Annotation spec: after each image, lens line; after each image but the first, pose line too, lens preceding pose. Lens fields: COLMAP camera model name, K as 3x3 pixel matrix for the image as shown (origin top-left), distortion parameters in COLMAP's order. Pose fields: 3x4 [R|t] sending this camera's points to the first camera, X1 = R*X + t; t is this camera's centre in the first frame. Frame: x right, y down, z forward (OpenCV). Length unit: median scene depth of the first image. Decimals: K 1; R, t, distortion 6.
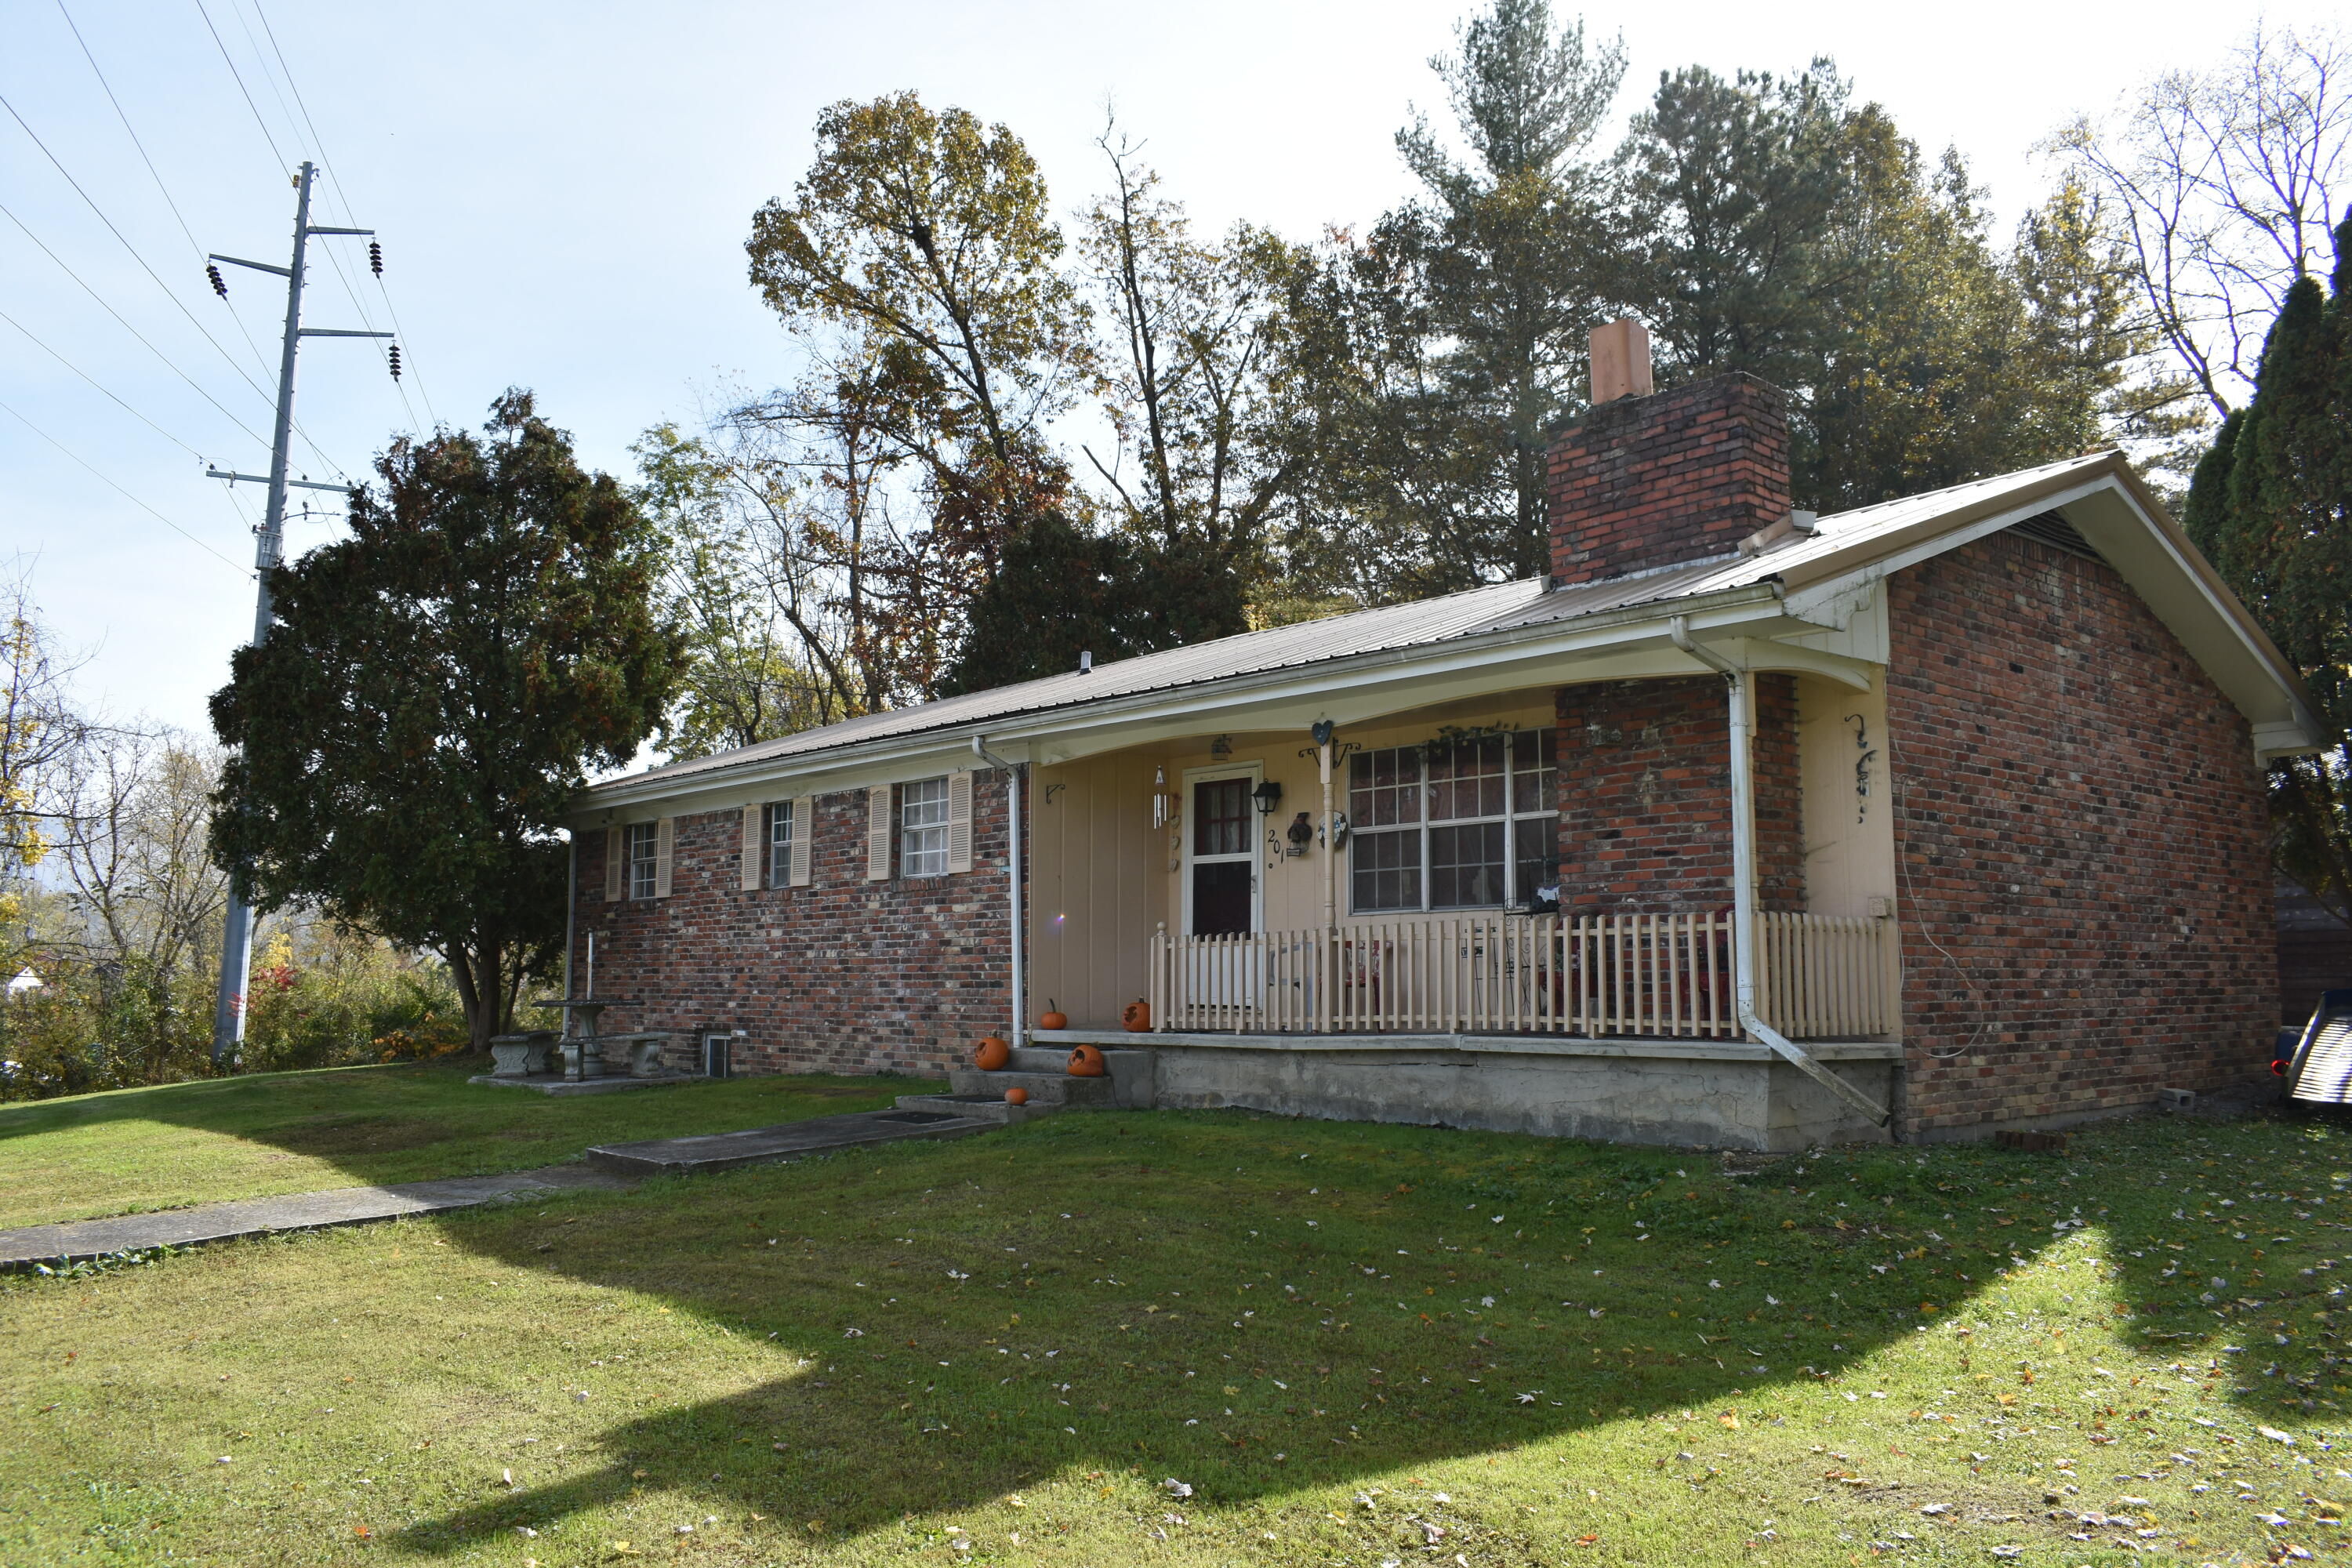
lens RADIAL K [[1814.6, 0, 1183.4], [0, 1814.6, 783.8], [0, 0, 1]] dist [-0.021283, 0.000482]
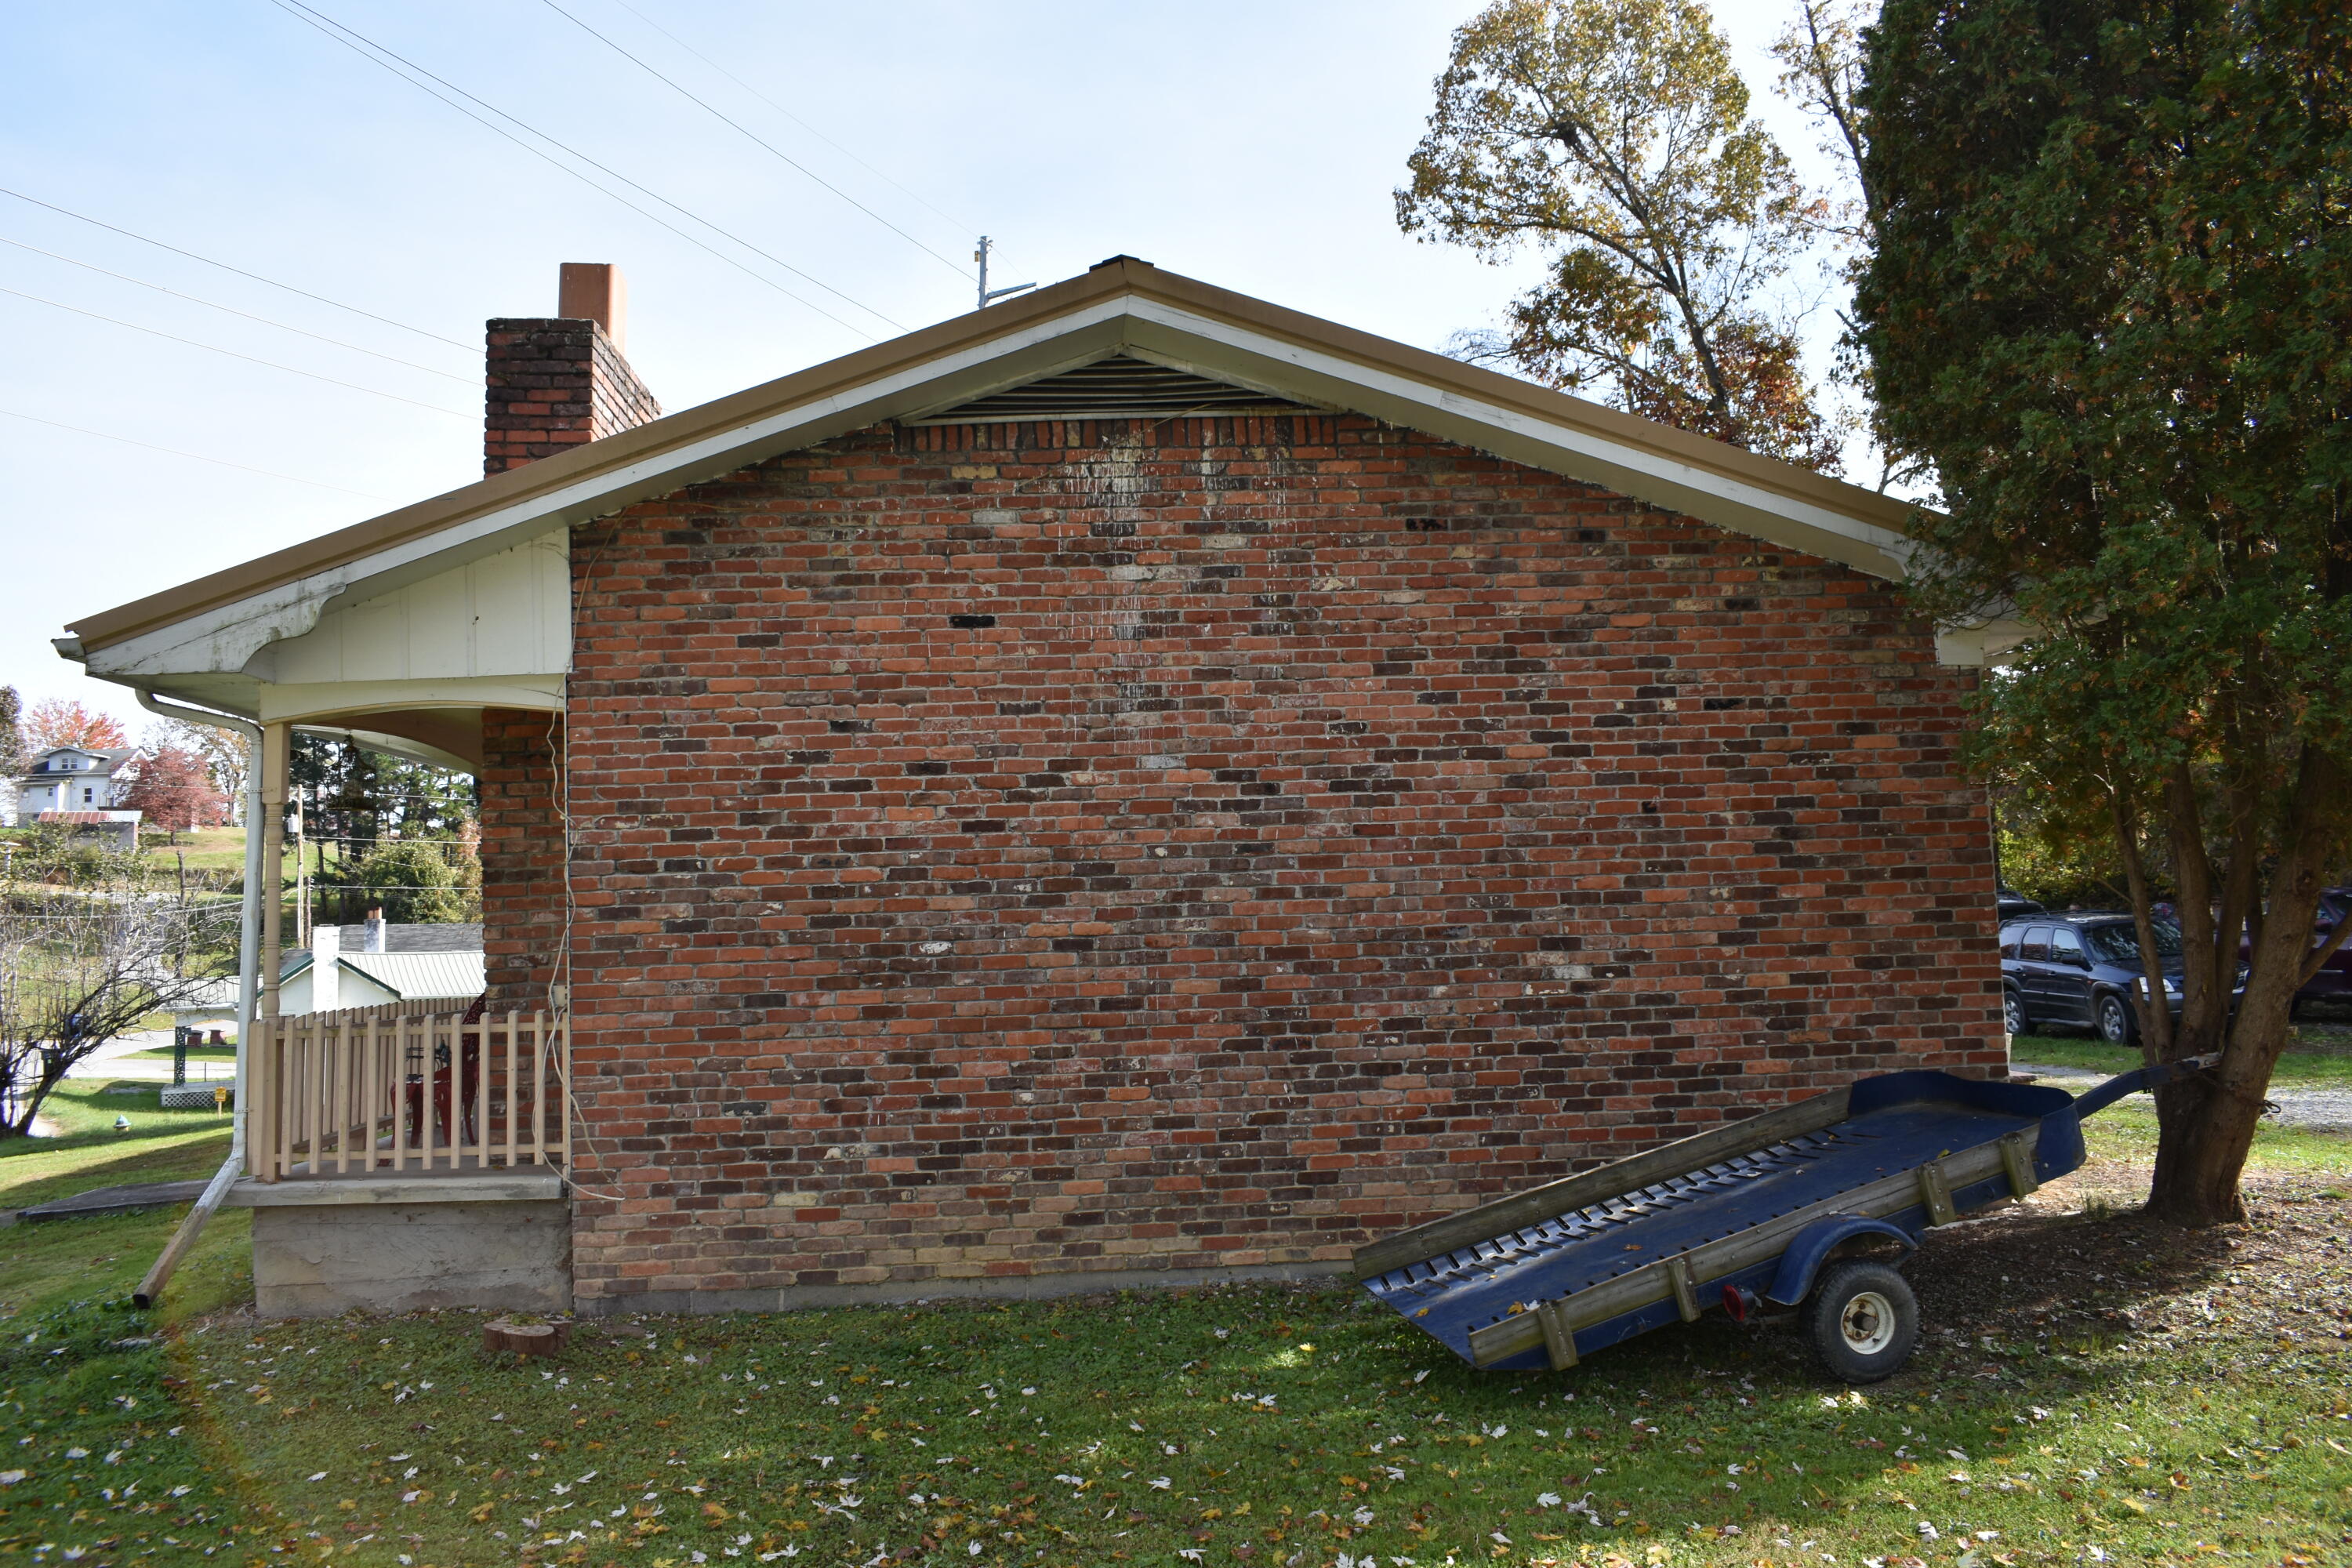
lens RADIAL K [[1814.6, 0, 1174.0], [0, 1814.6, 778.9], [0, 0, 1]] dist [-0.021283, 0.000482]
pose [[0.786700, -0.075217, -0.612736, 0.827769], [0.100032, 0.994964, 0.006295, -0.001144], [0.609177, -0.066245, 0.790262, 0.440401]]
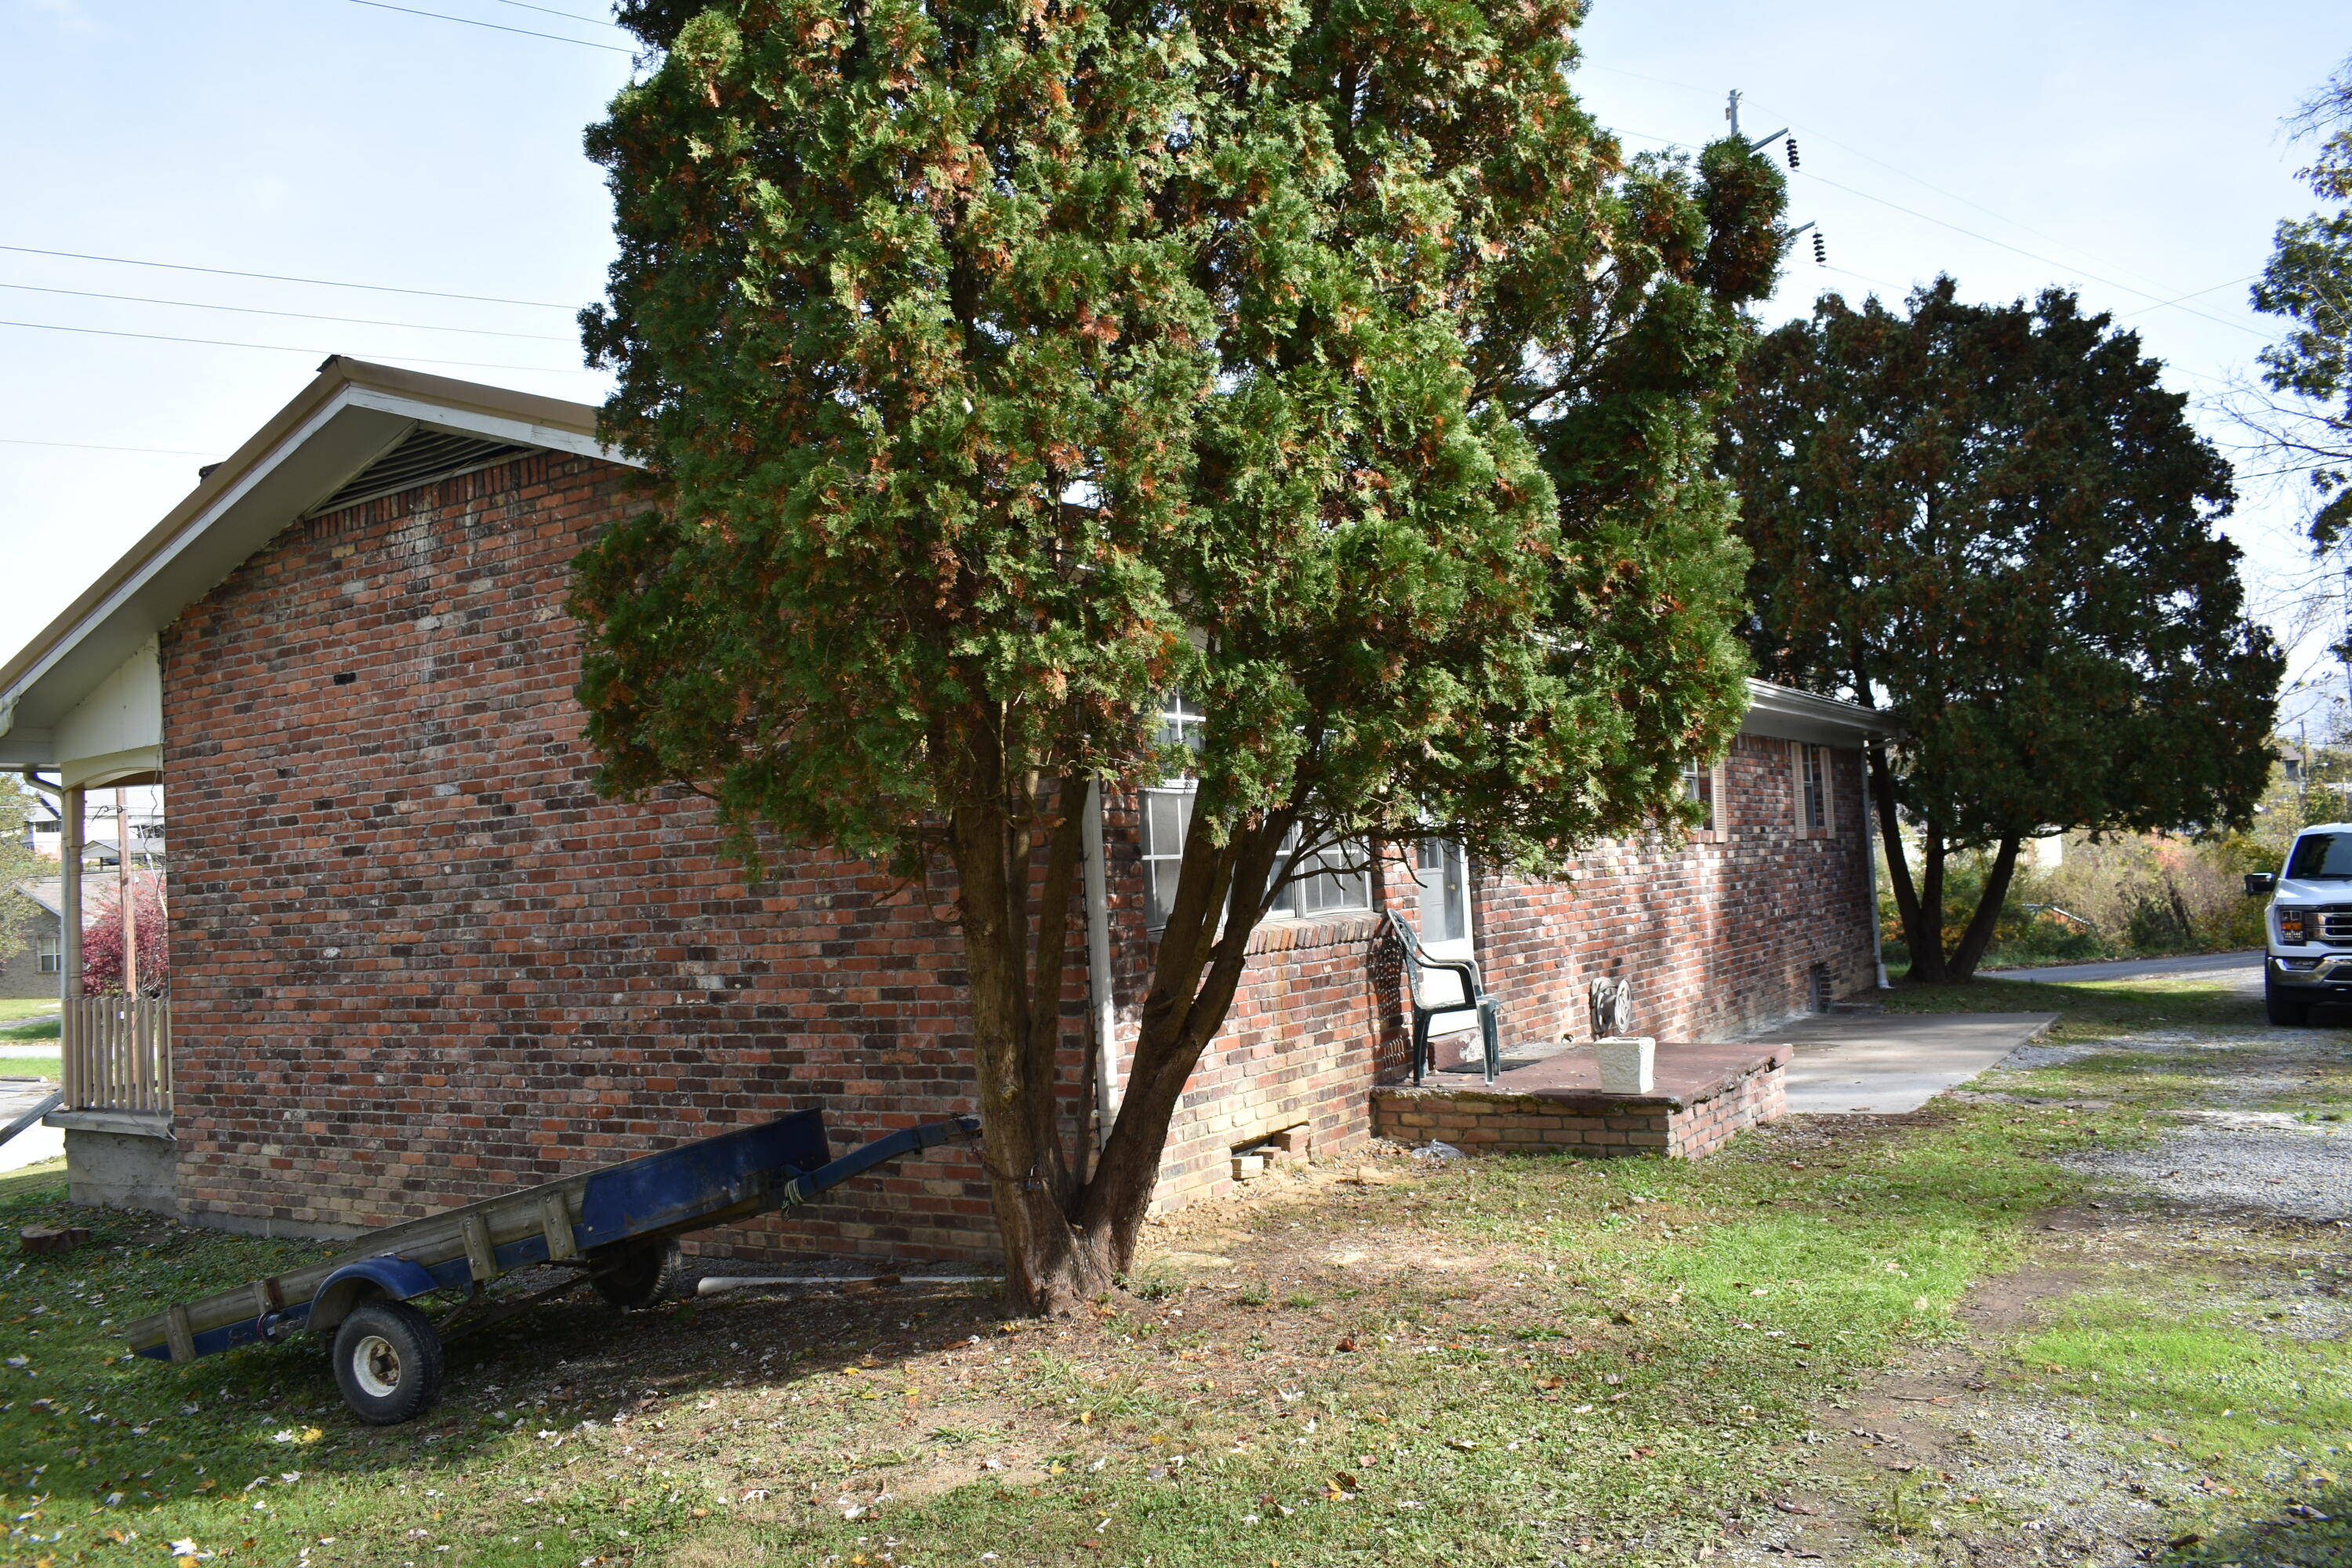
lens RADIAL K [[1814.6, 0, 1174.4], [0, 1814.6, 783.7], [0, 0, 1]] dist [-0.021283, 0.000482]
pose [[0.278332, -0.063499, -0.958384, 1.183245], [0.163436, 0.986392, -0.017889, 0.051382], [0.946478, -0.151655, 0.284923, 0.983391]]
